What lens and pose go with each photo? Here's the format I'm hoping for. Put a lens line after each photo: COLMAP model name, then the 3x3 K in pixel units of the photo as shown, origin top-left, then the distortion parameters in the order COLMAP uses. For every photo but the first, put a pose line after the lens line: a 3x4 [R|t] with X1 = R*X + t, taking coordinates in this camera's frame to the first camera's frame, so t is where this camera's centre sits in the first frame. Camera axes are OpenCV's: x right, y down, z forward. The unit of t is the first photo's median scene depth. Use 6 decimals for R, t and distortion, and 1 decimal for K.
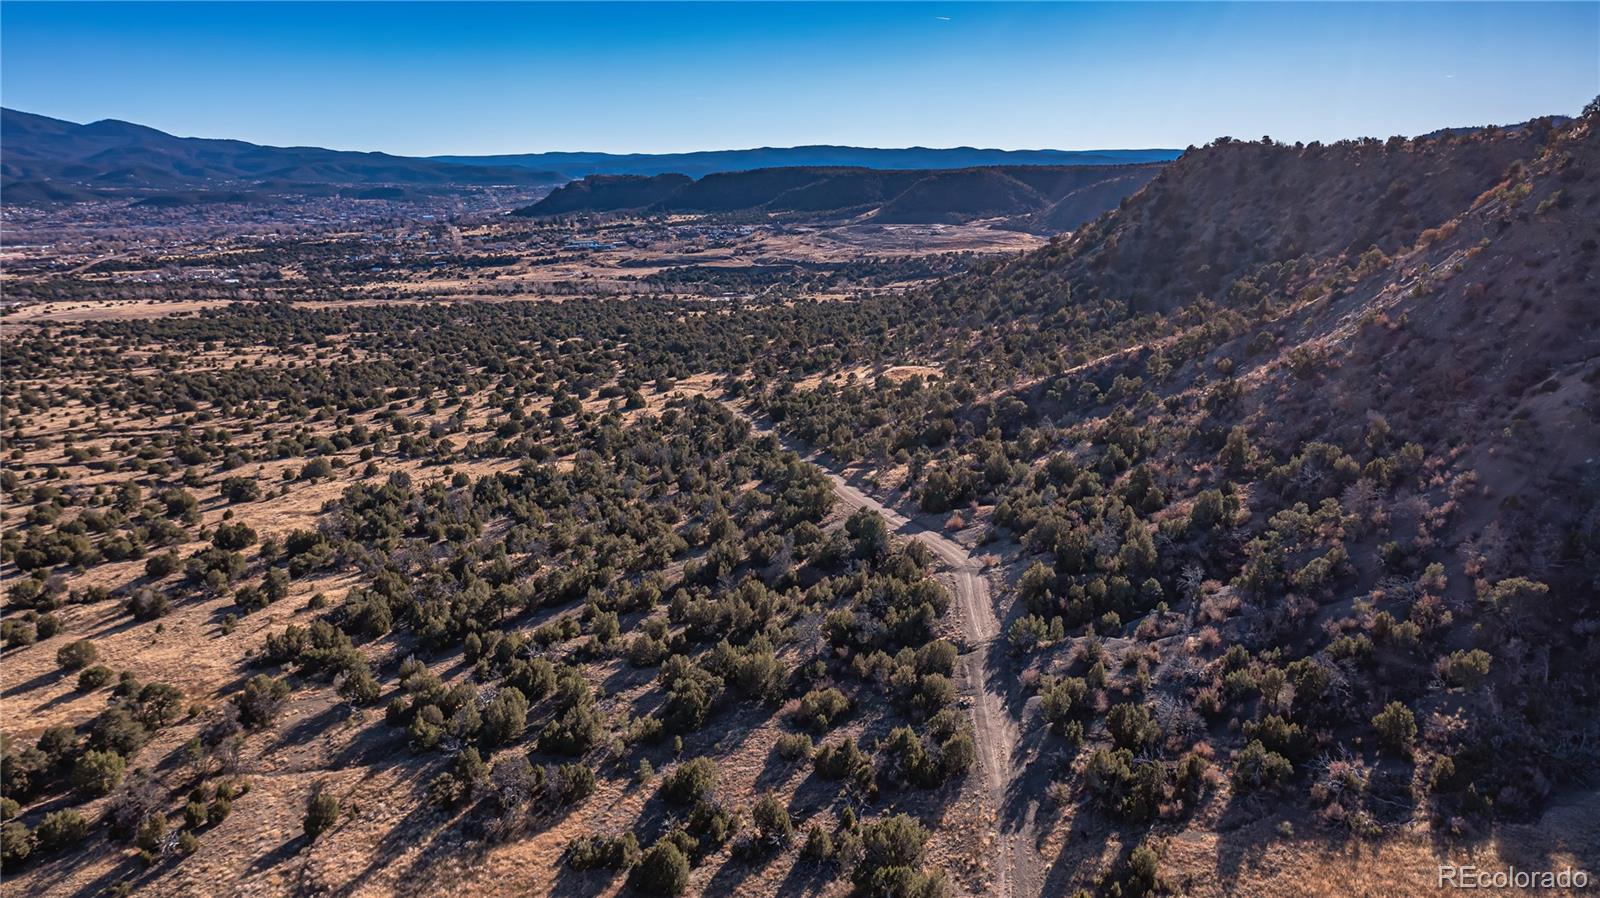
lens RADIAL K [[1304.6, 0, 803.6], [0, 1304.6, 464.8], [0, 0, 1]] dist [-0.033792, 0.071993]
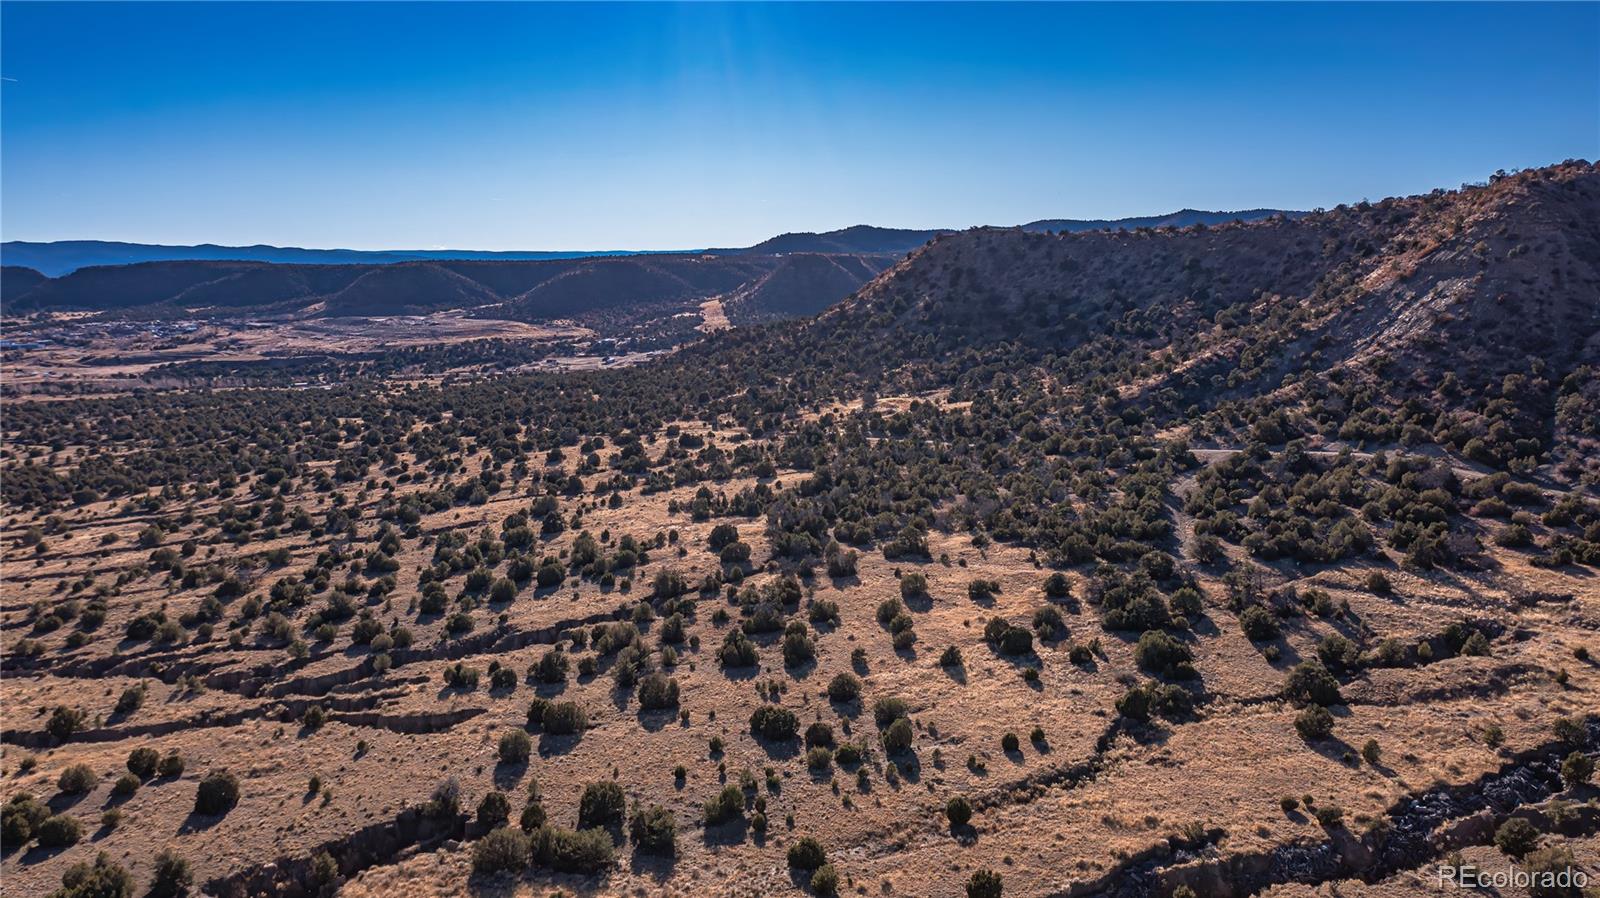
lens RADIAL K [[1304.6, 0, 794.8], [0, 1304.6, 450.6], [0, 0, 1]] dist [-0.033792, 0.071993]
pose [[0.827297, -0.067512, 0.557694, -0.256136], [0.115152, 0.992052, -0.050725, 0.013432], [-0.549837, 0.106184, 0.828495, -0.035403]]
